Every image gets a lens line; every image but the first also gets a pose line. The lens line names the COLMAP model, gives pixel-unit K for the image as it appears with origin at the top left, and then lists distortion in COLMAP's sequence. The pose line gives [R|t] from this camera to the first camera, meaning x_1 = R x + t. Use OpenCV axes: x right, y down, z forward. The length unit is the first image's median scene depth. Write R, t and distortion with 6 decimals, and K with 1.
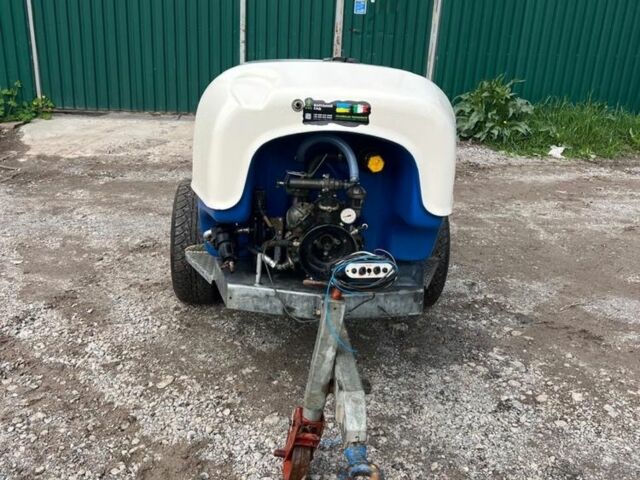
lens RADIAL K [[652.4, 0, 315.3], [0, 652.4, 238.3], [0, 0, 1]] dist [0.020517, -0.010964]
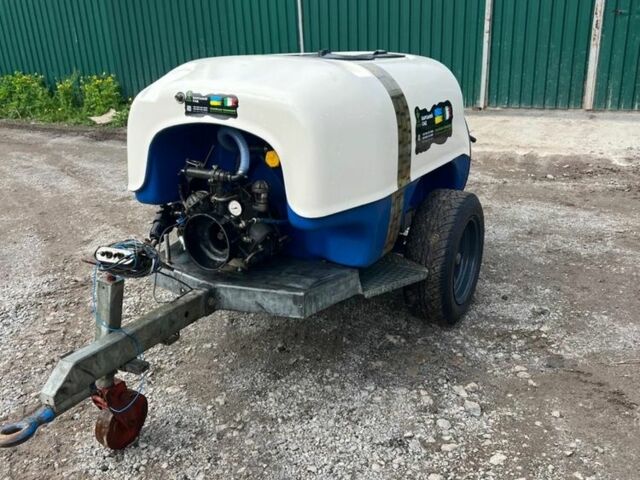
lens RADIAL K [[649.8, 0, 320.0], [0, 649.8, 240.0], [0, 0, 1]] dist [0.027878, 0.001595]
pose [[0.843633, 0.122183, -0.522832, 0.688792], [-0.114945, 0.992287, 0.046420, -0.046592], [0.524471, 0.020935, 0.851171, 0.209788]]
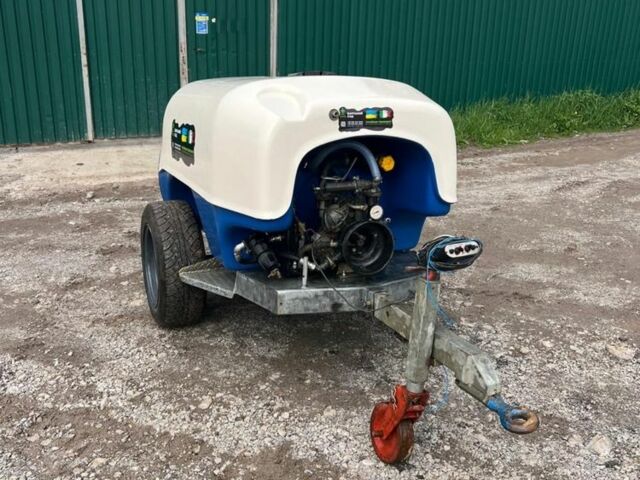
lens RADIAL K [[649.8, 0, 320.0], [0, 649.8, 240.0], [0, 0, 1]] dist [0.027878, 0.001595]
pose [[0.939873, -0.128730, 0.316334, -0.386233], [0.136199, 0.990680, -0.001515, 0.000576], [-0.313191, 0.044508, 0.948647, -0.005574]]
